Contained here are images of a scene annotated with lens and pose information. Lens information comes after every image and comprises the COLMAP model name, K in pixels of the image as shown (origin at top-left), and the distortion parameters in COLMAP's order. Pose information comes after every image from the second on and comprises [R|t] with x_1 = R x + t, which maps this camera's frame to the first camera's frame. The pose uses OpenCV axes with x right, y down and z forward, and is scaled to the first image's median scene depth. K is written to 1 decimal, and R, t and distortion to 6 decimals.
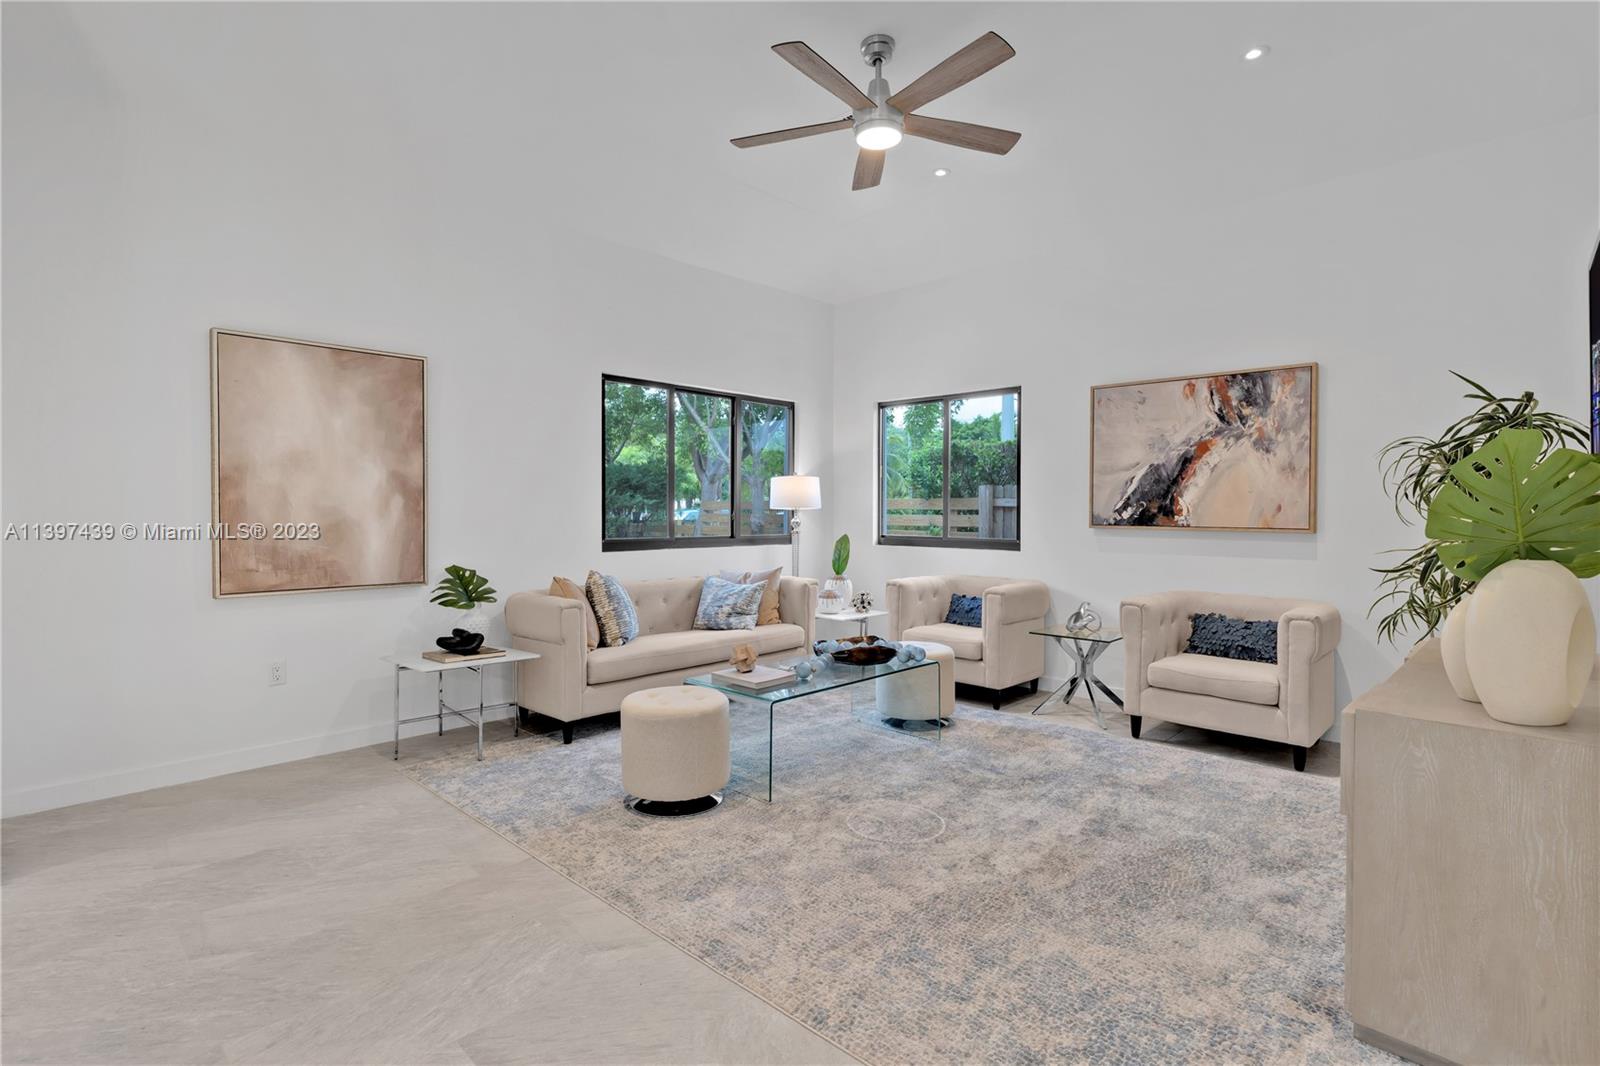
lens RADIAL K [[763.8, 0, 801.9], [0, 763.8, 526.8], [0, 0, 1]] dist [-0.000214, 0.000023]
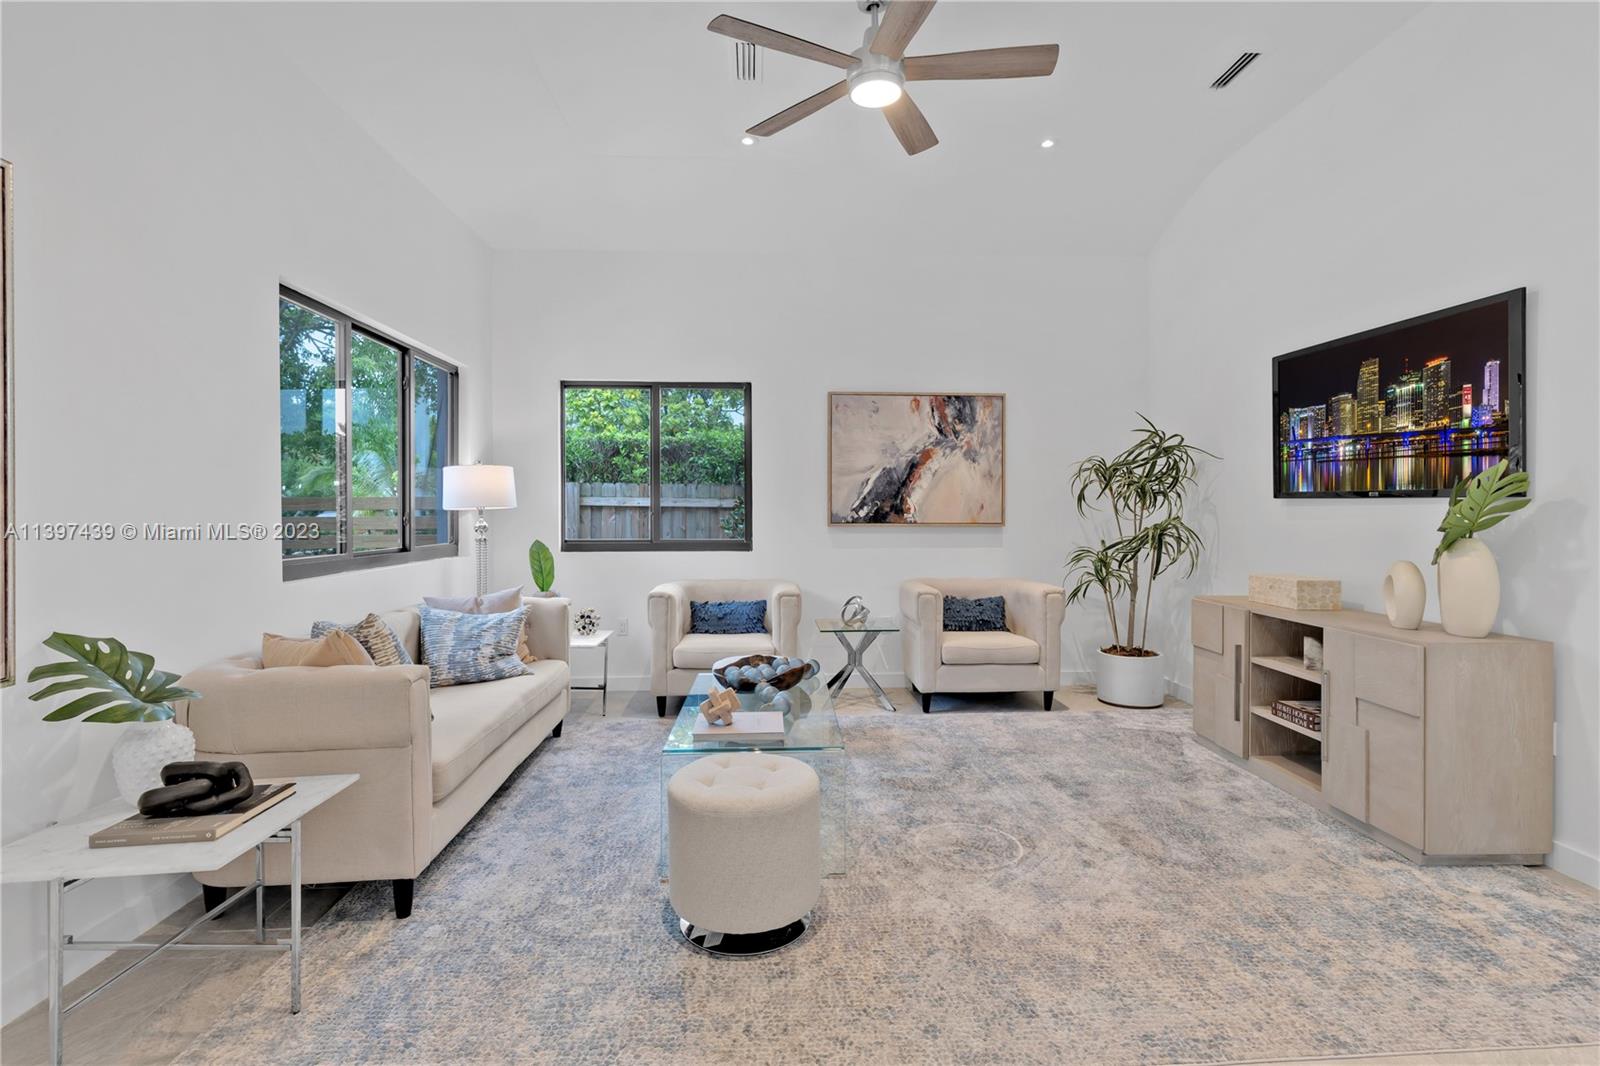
lens RADIAL K [[780.2, 0, 704.3], [0, 780.2, 525.3], [0, 0, 1]] dist [0.001986, 0.000062]
pose [[0.683277, -0.018292, 0.729930, -0.583144], [0.019435, 0.999788, 0.006862, -0.011338], [-0.729900, 0.009497, 0.683488, 0.432922]]
